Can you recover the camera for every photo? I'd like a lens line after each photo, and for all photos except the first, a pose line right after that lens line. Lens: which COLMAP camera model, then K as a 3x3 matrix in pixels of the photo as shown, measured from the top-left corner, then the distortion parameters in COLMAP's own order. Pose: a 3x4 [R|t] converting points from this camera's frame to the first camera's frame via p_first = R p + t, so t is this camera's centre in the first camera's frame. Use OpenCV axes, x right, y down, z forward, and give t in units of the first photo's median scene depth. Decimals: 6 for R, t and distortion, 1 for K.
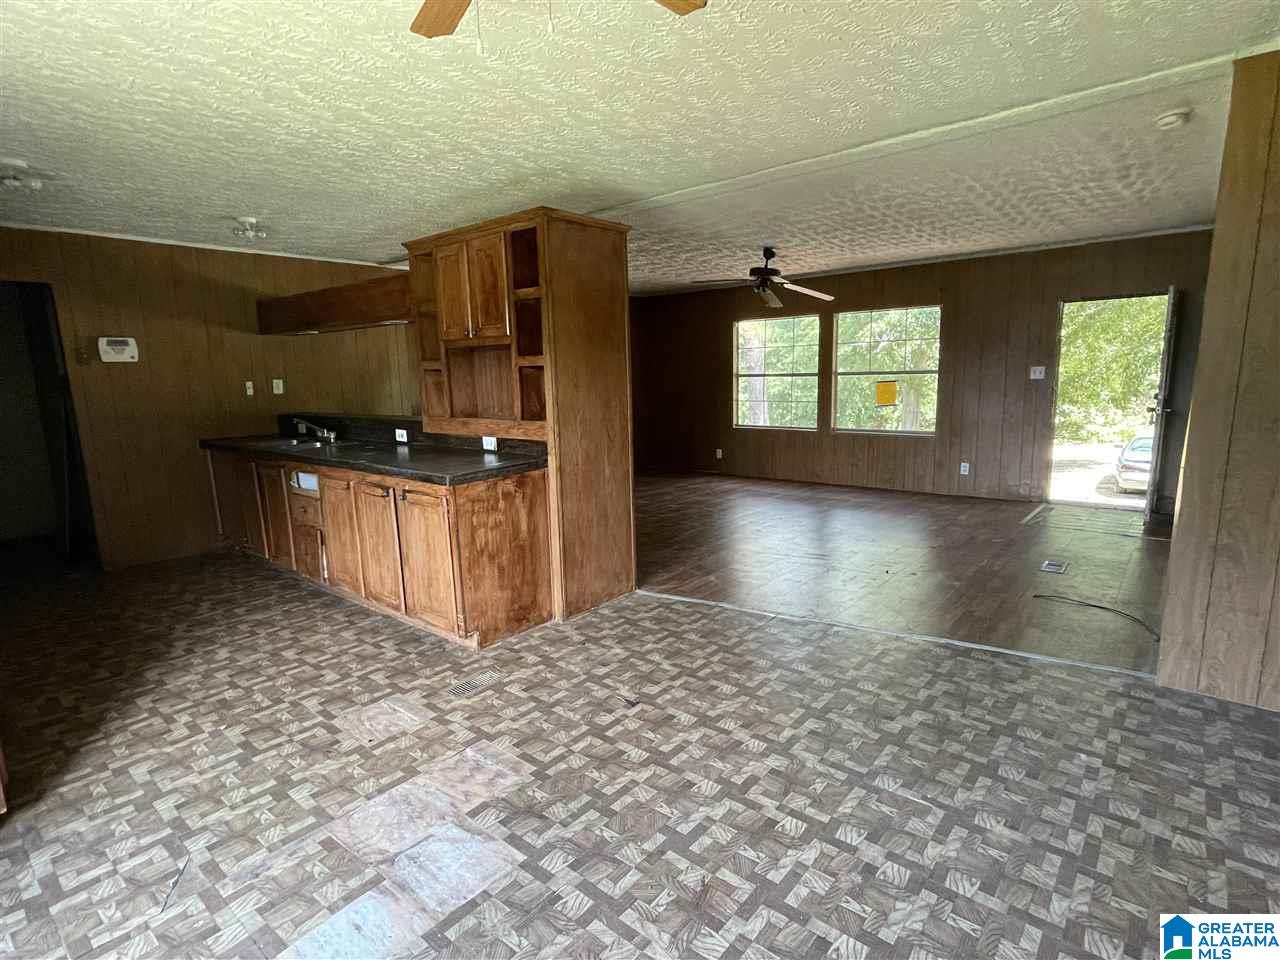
lens RADIAL K [[655.2, 0, 631.9], [0, 655.2, 478.4], [0, 0, 1]] dist [-0.000202, -0.003446]
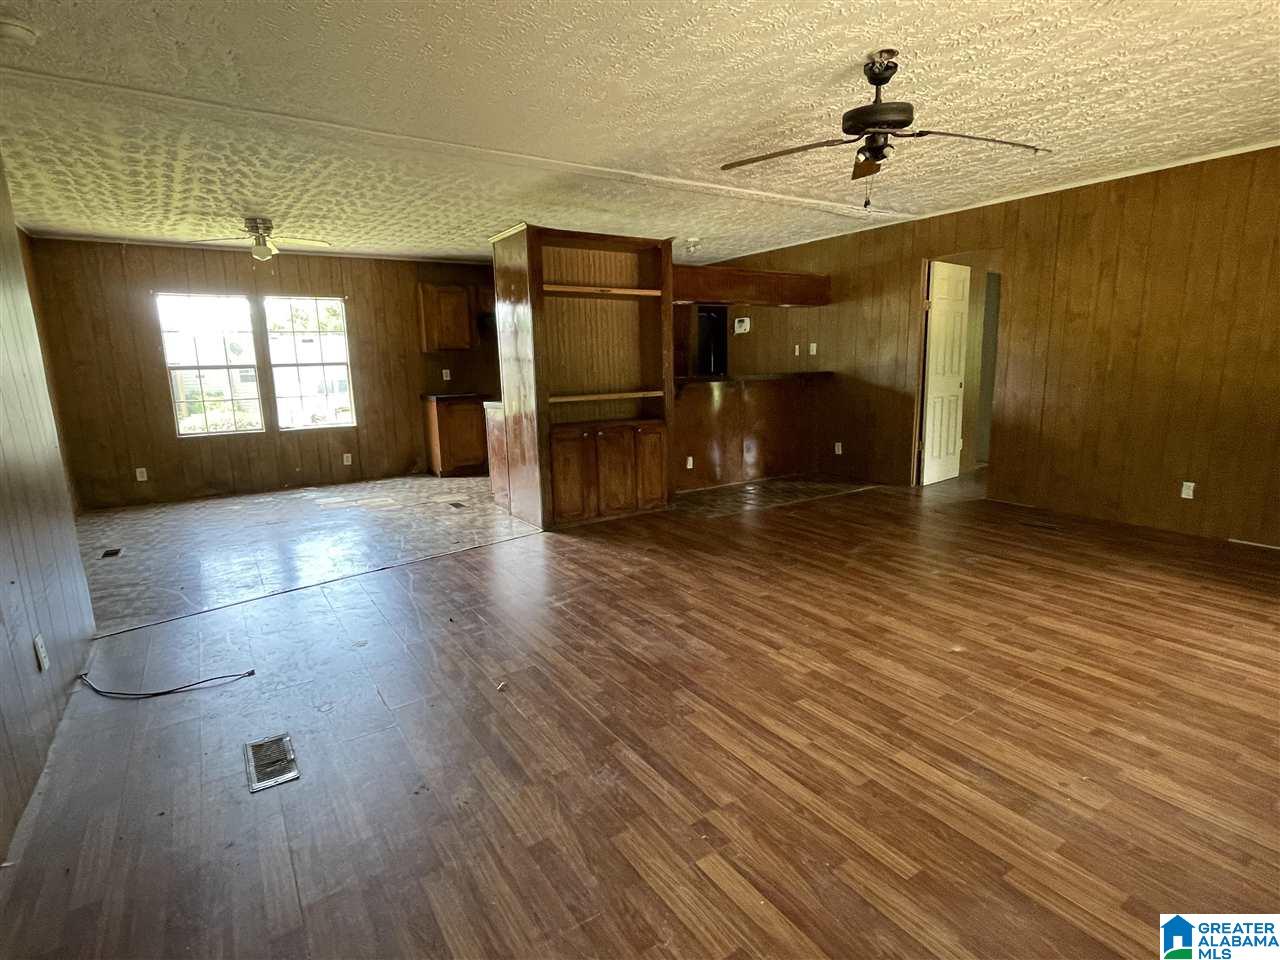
lens RADIAL K [[655.2, 0, 638.2], [0, 655.2, 476.0], [0, 0, 1]] dist [-0.000202, -0.003446]
pose [[-0.273844, 0.199021, -0.940957, 1.299161], [-0.126132, 0.962474, 0.240280, -0.283345], [0.953468, 0.184484, -0.238464, 1.758885]]
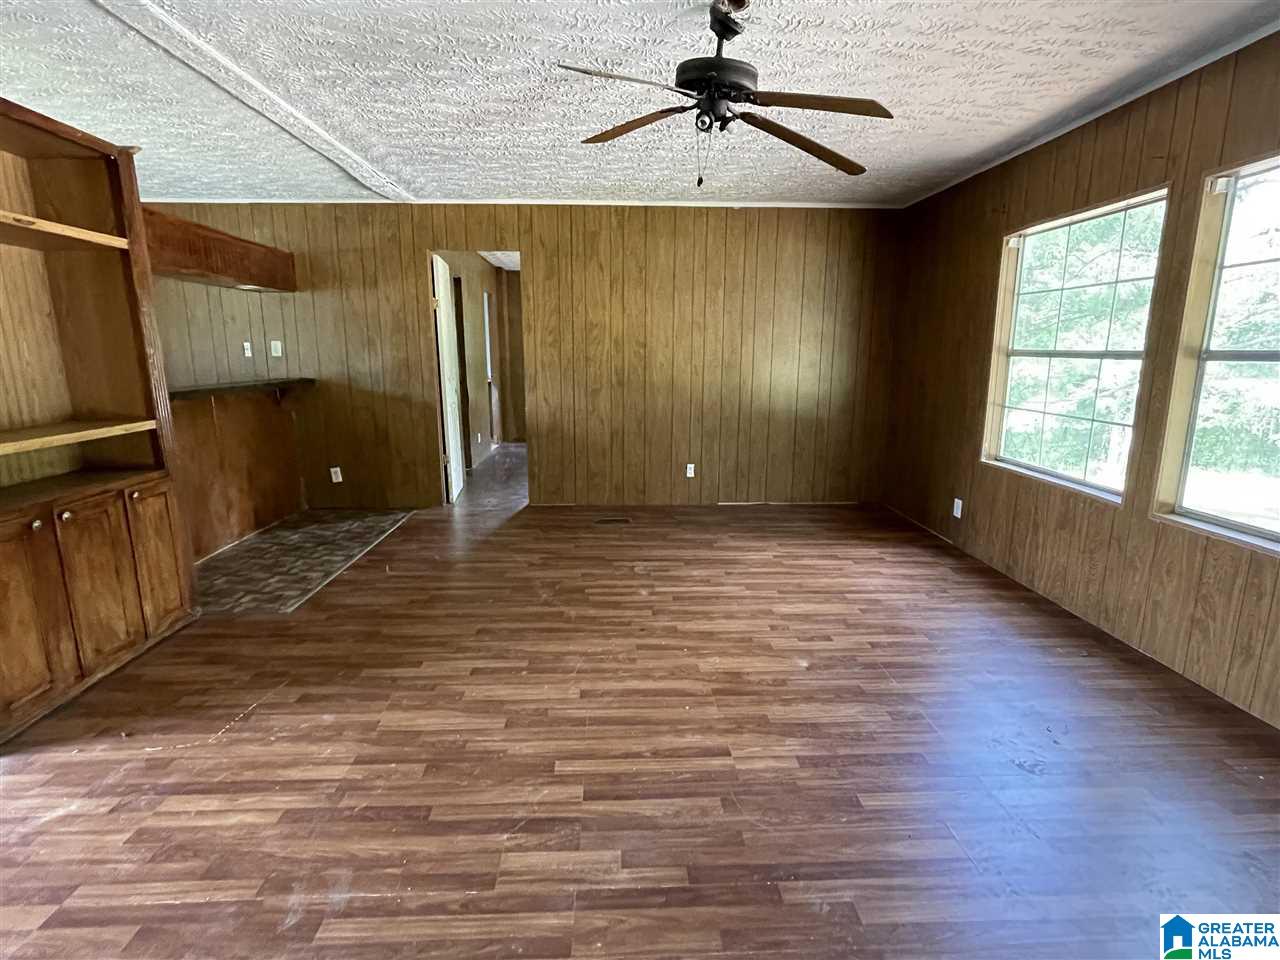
lens RADIAL K [[655.2, 0, 640.8], [0, 655.2, 479.6], [0, 0, 1]] dist [-0.000202, -0.003446]
pose [[0.681394, 0.166436, -0.712743, 0.856599], [-0.133577, 0.985726, 0.102479, -0.208284], [0.719625, 0.025377, 0.693899, 1.259670]]
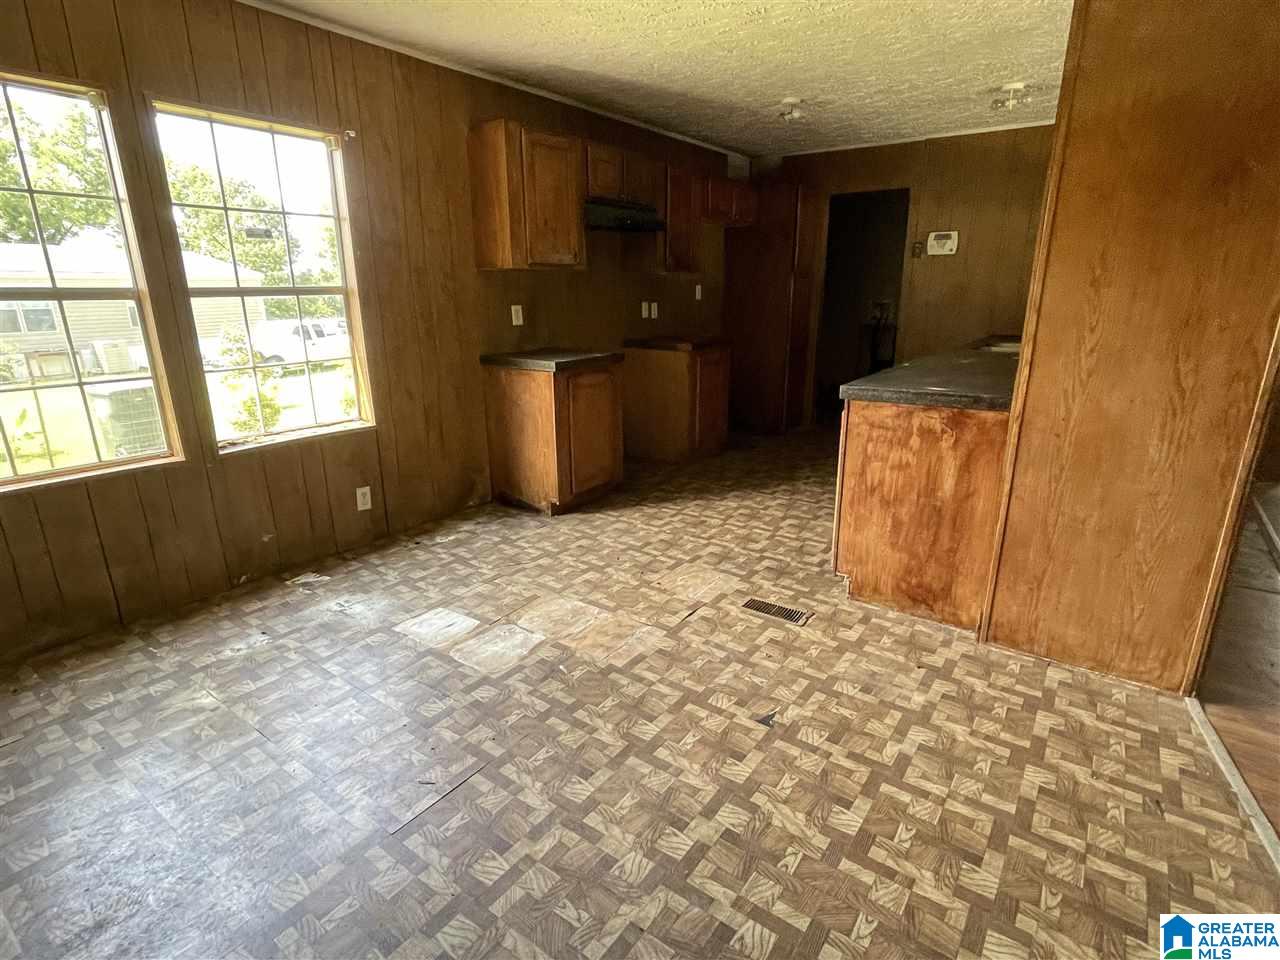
lens RADIAL K [[655.2, 0, 642.2], [0, 655.2, 477.1], [0, 0, 1]] dist [-0.000202, -0.003446]
pose [[0.080804, 0.302974, -0.949567, 0.499559], [-0.161378, 0.944089, 0.287494, -0.087474], [0.983579, 0.130008, 0.125179, 0.601518]]
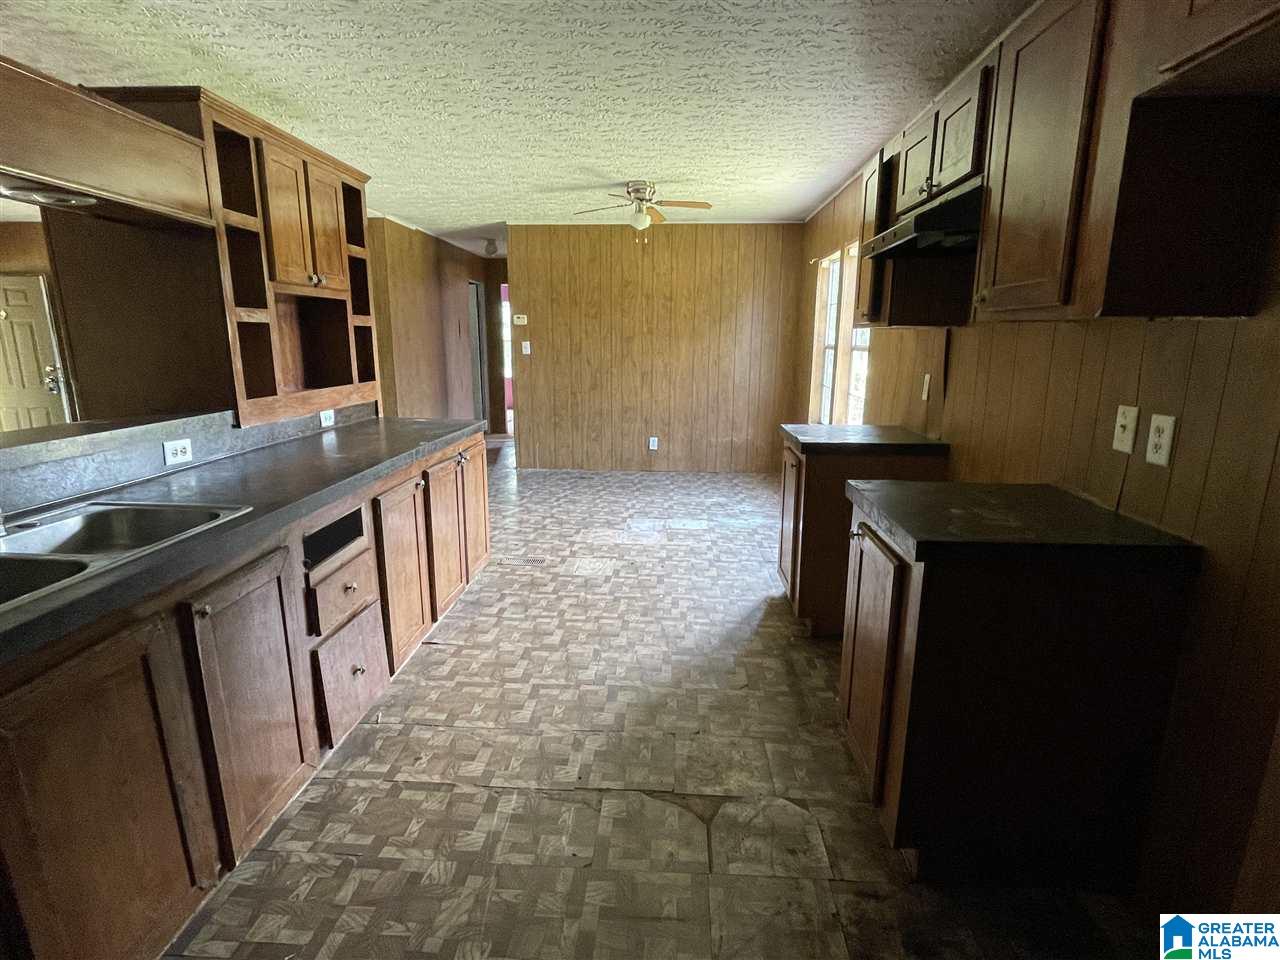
lens RADIAL K [[655.2, 0, 638.9], [0, 655.2, 484.0], [0, 0, 1]] dist [-0.000202, -0.003446]
pose [[-0.601580, -0.147949, 0.784992, -1.273411], [0.146463, 0.945611, 0.290464, -0.180751], [-0.785271, 0.289710, -0.547191, 1.342772]]
